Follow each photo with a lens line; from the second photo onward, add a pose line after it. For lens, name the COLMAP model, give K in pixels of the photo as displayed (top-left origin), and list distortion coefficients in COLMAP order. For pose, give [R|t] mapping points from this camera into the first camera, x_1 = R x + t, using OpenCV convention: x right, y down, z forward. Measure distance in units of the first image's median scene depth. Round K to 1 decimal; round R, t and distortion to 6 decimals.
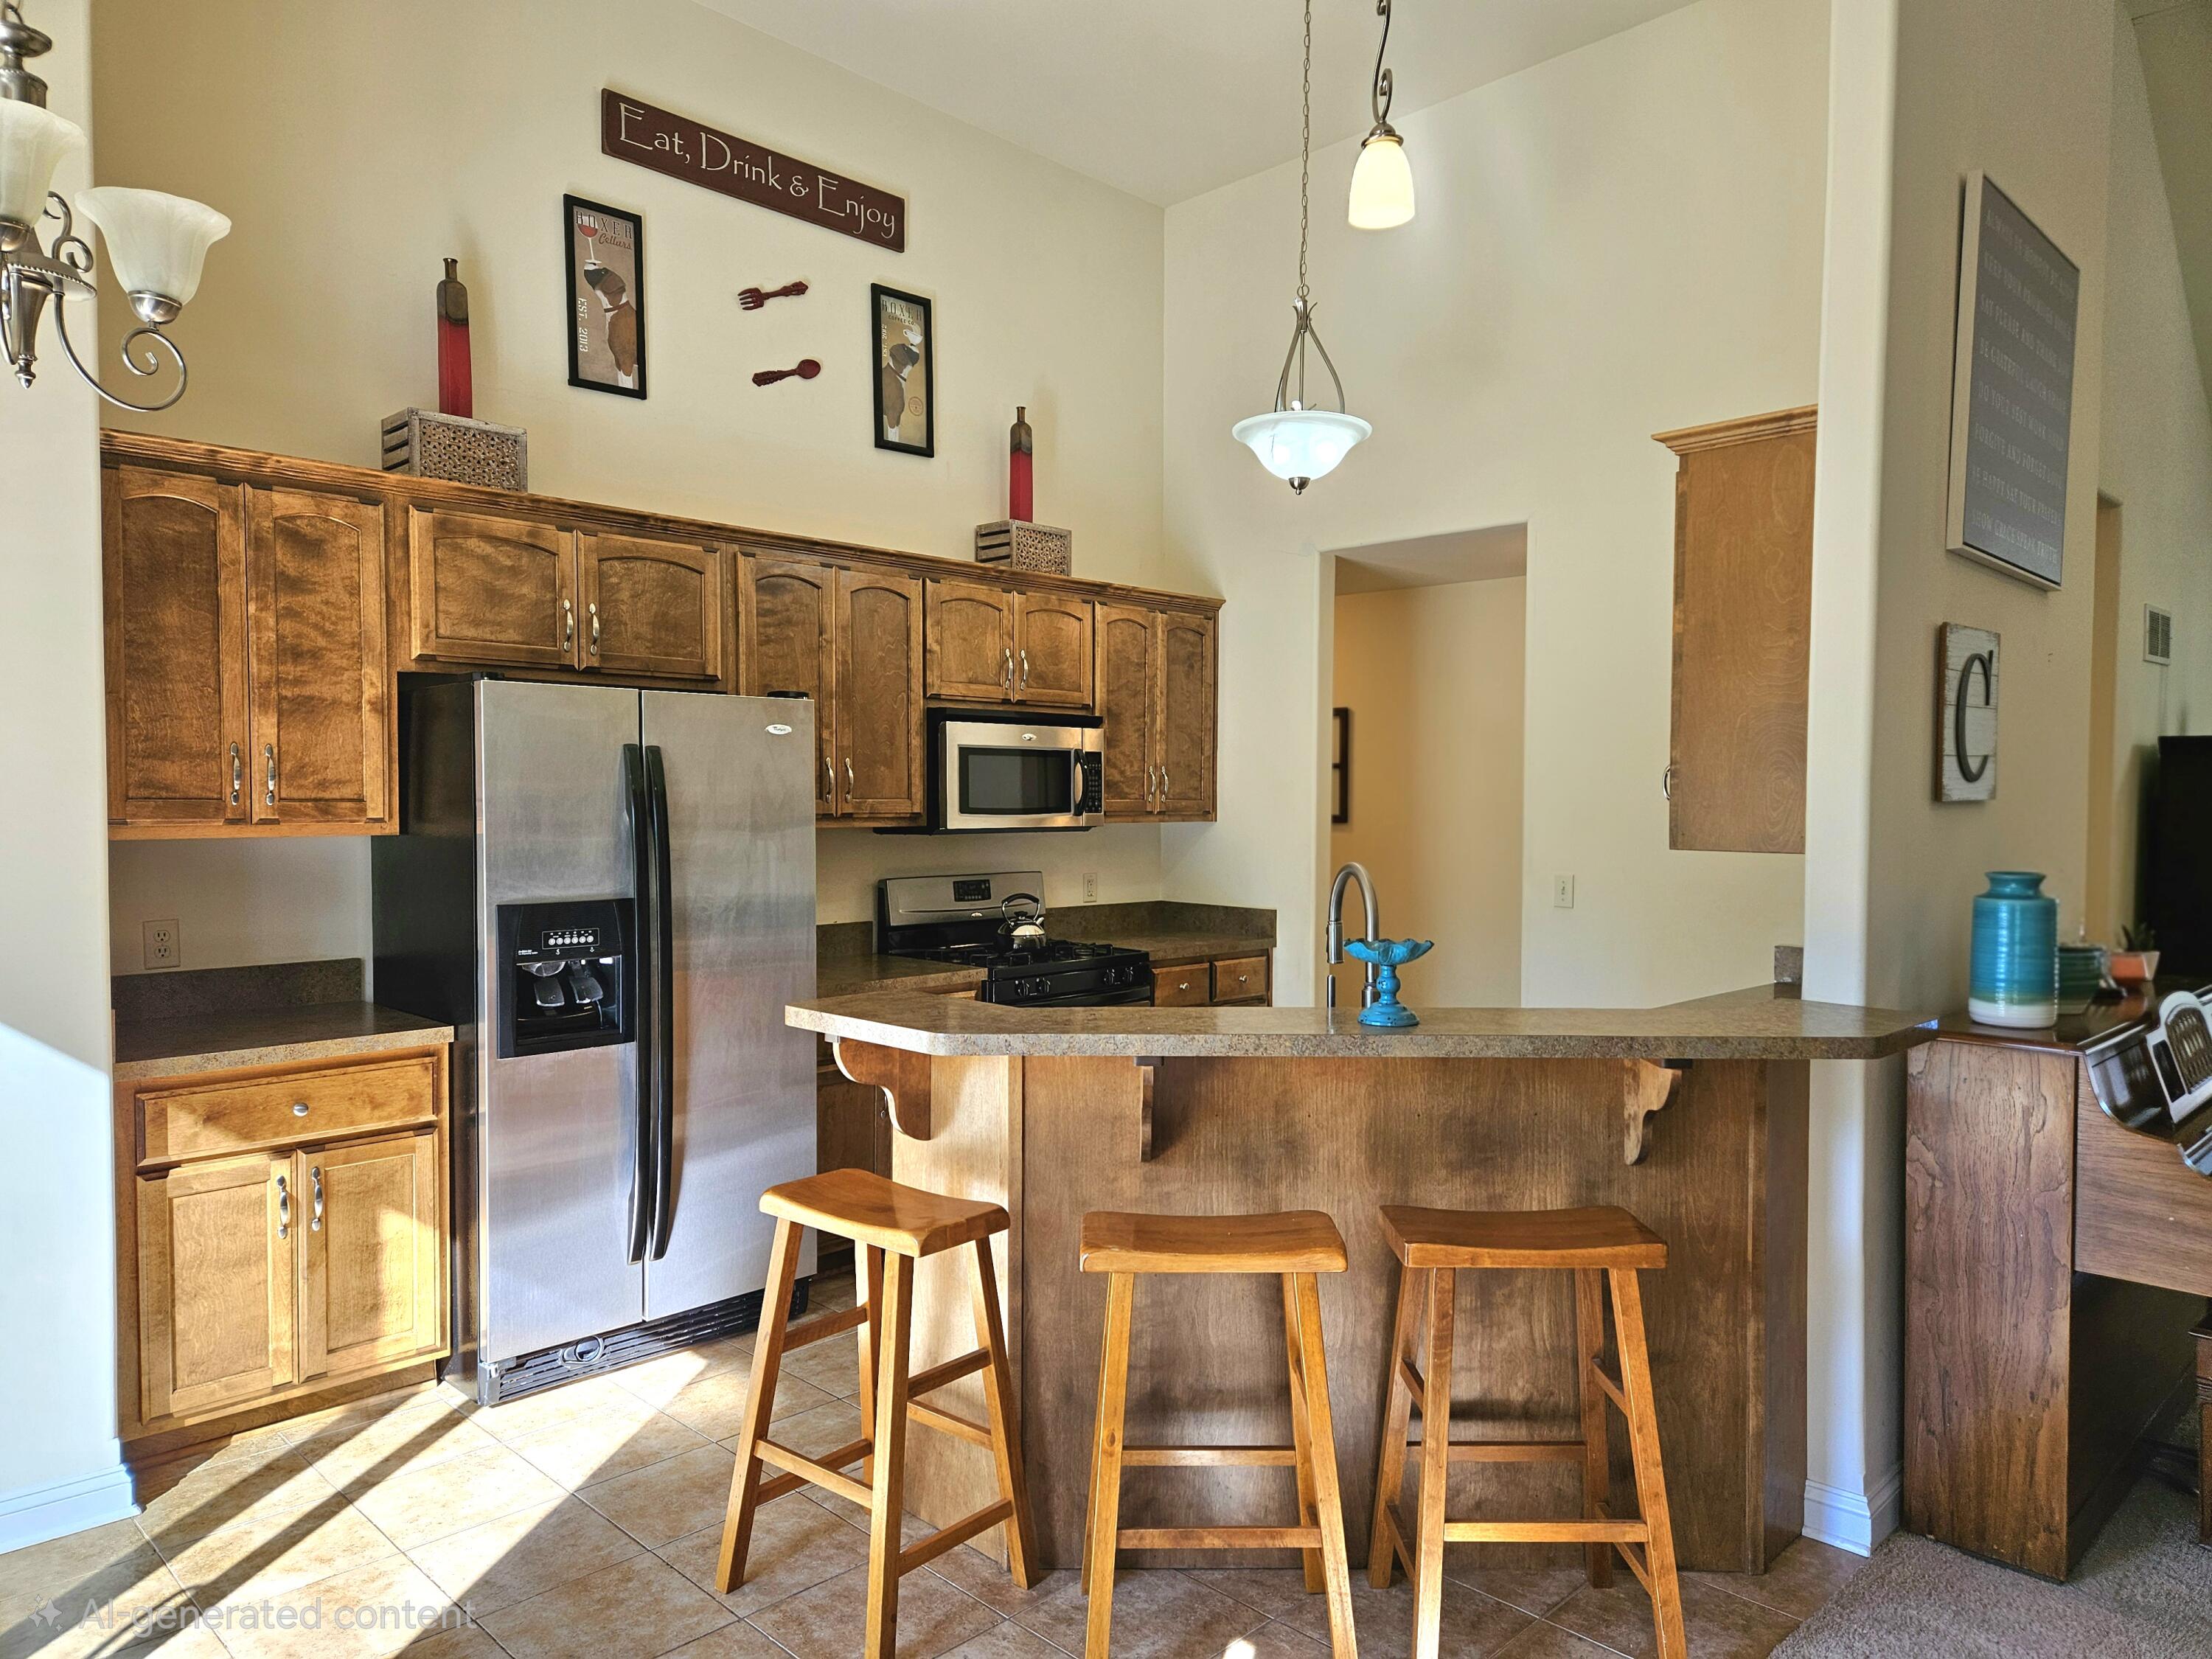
lens RADIAL K [[1475.8, 0, 1102.2], [0, 1475.8, 844.5], [0, 0, 1]] dist [0.080862, -0.068147]
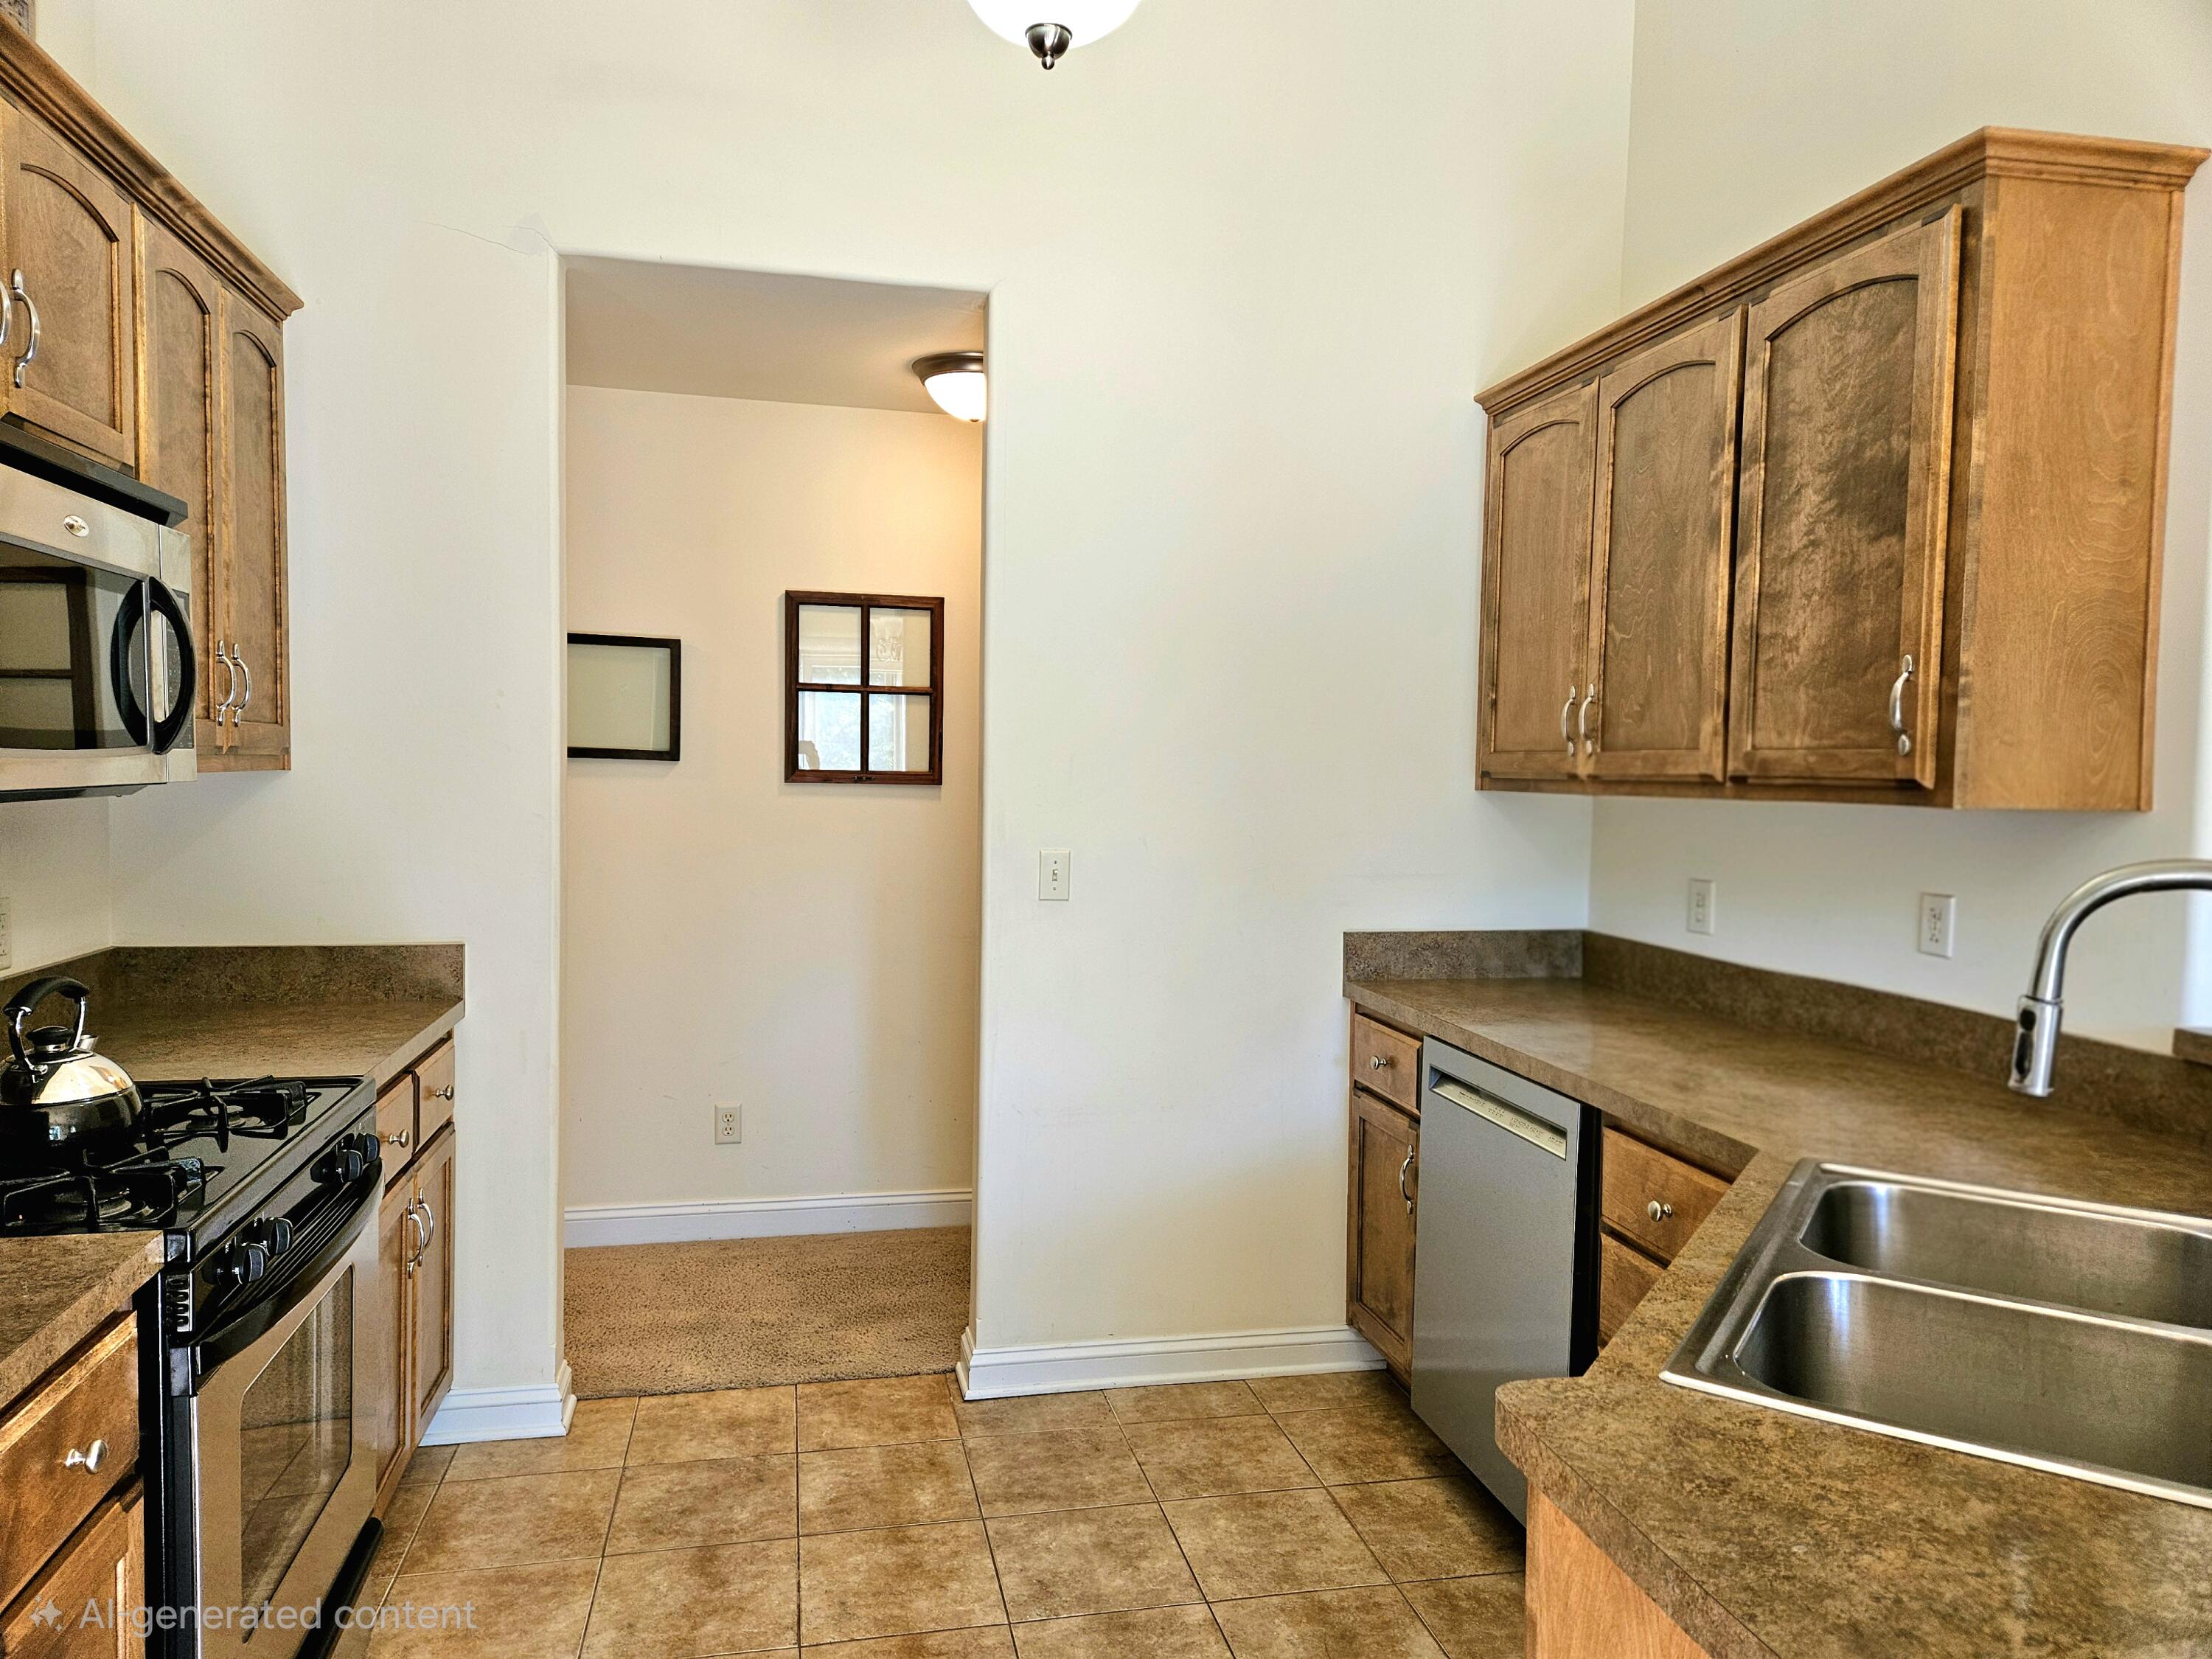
lens RADIAL K [[1475.8, 0, 1103.1], [0, 1475.8, 830.3], [0, 0, 1]] dist [0.080862, -0.068147]
pose [[0.545927, -0.034780, 0.837111, -0.340108], [0.014951, 0.999383, 0.031772, -0.014470], [-0.837699, -0.004829, 0.546110, 0.948280]]
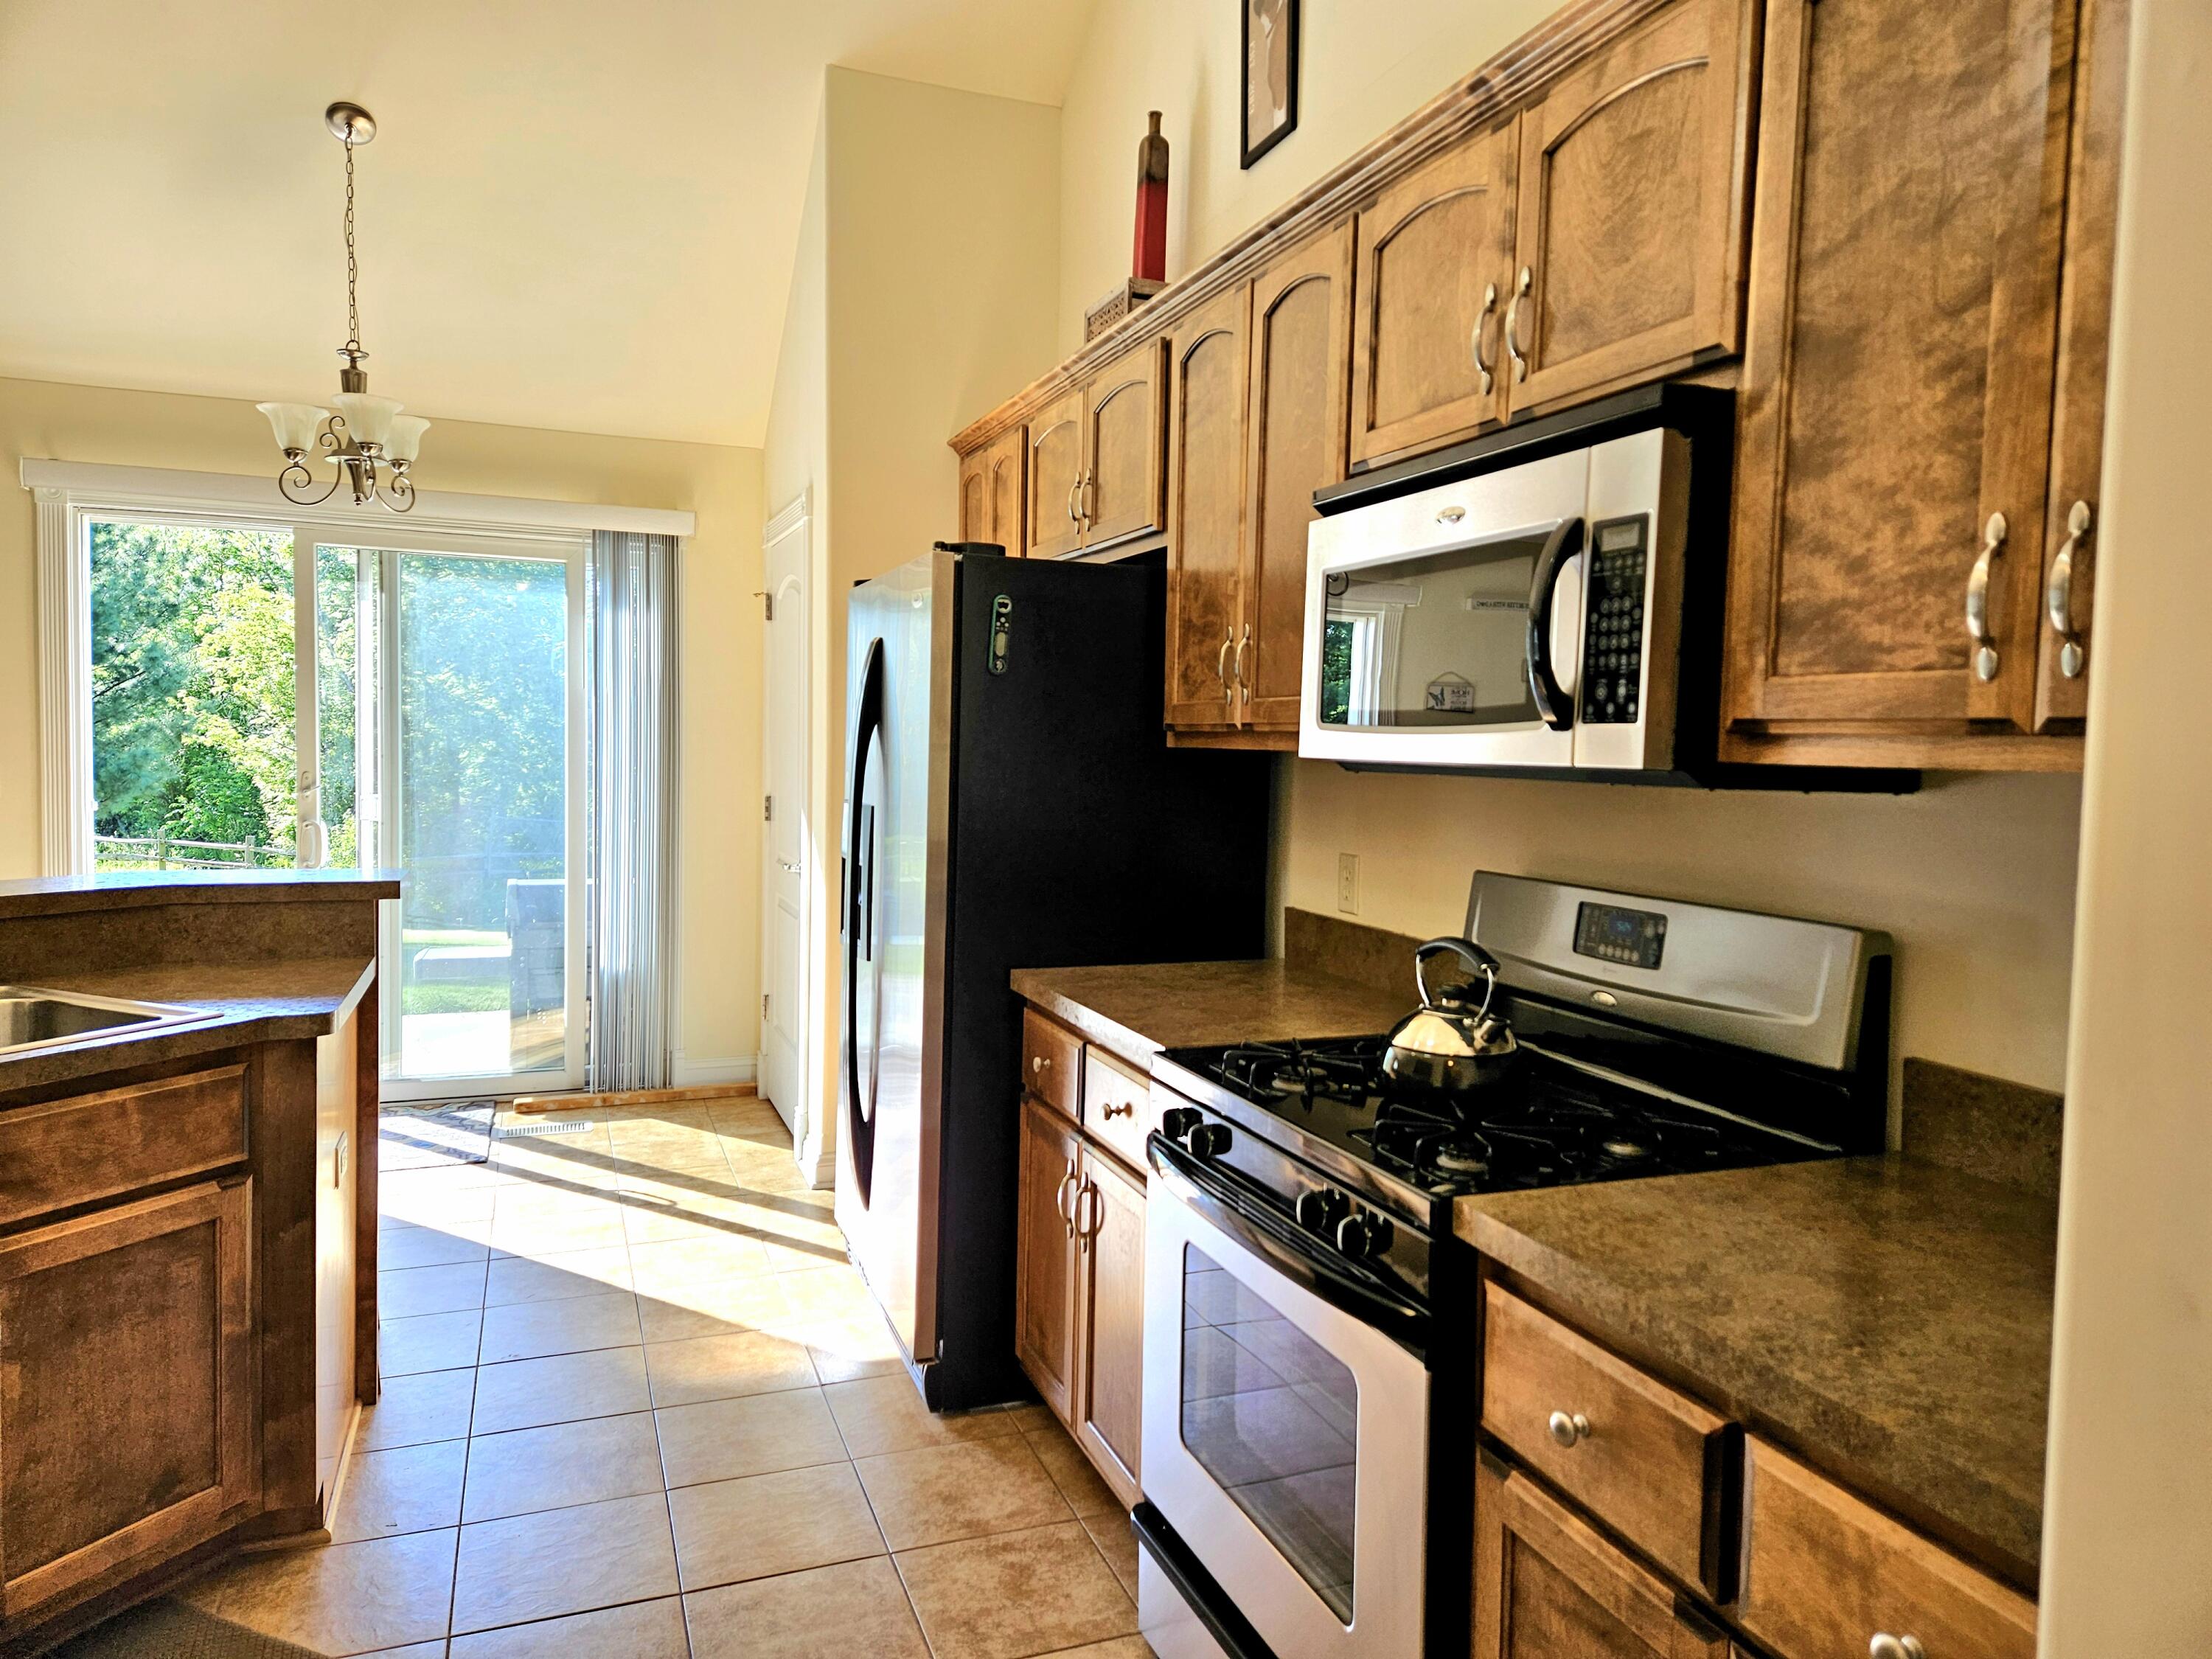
lens RADIAL K [[1475.8, 0, 1111.3], [0, 1475.8, 822.4], [0, 0, 1]] dist [0.080862, -0.068147]
pose [[-0.408889, 0.037098, -0.911830, 0.512891], [-0.055142, 0.996343, 0.065264, -0.025196], [0.910917, 0.076966, -0.405348, 1.690593]]
